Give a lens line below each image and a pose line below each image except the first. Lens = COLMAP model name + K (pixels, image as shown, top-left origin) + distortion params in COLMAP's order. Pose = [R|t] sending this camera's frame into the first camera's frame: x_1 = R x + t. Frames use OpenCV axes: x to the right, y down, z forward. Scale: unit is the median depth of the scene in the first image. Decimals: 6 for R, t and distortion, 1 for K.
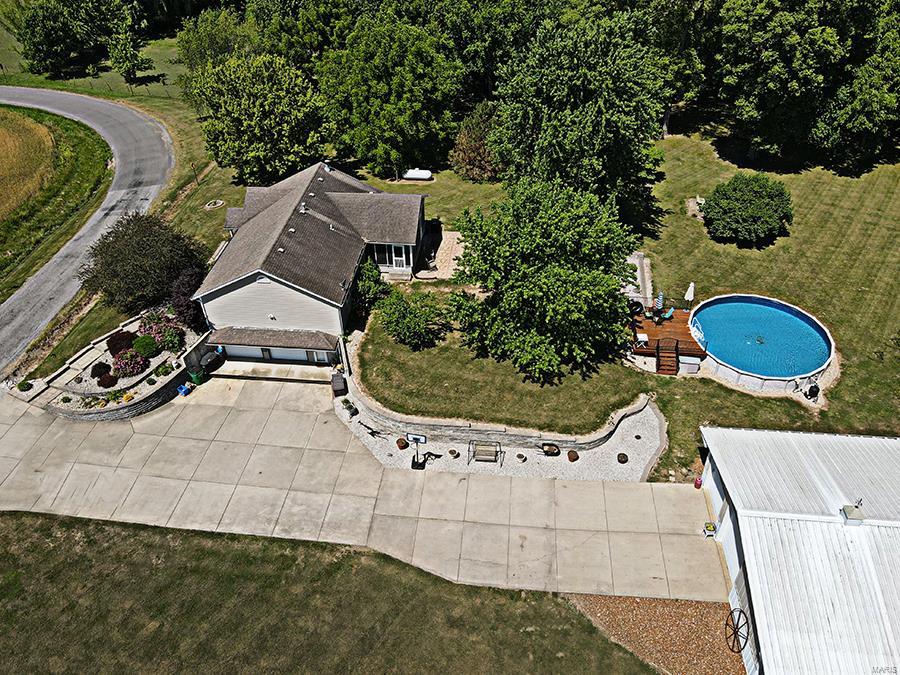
lens RADIAL K [[623.8, 0, 451.3], [0, 623.8, 353.8], [0, 0, 1]] dist [0.030602, -0.007657]
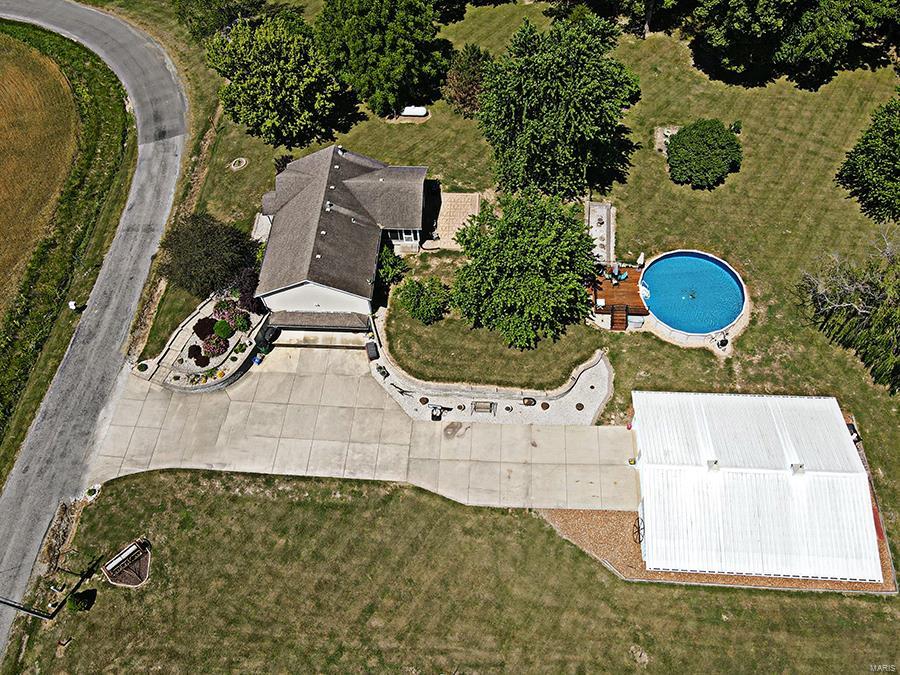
lens RADIAL K [[623.8, 0, 452.9], [0, 623.8, 342.5], [0, 0, 1]] dist [0.030602, -0.007657]
pose [[0.998896, -0.046966, -0.000199, -0.005993], [0.044820, 0.951975, 0.302878, -0.366690], [-0.014036, -0.302553, 0.953029, -0.270404]]
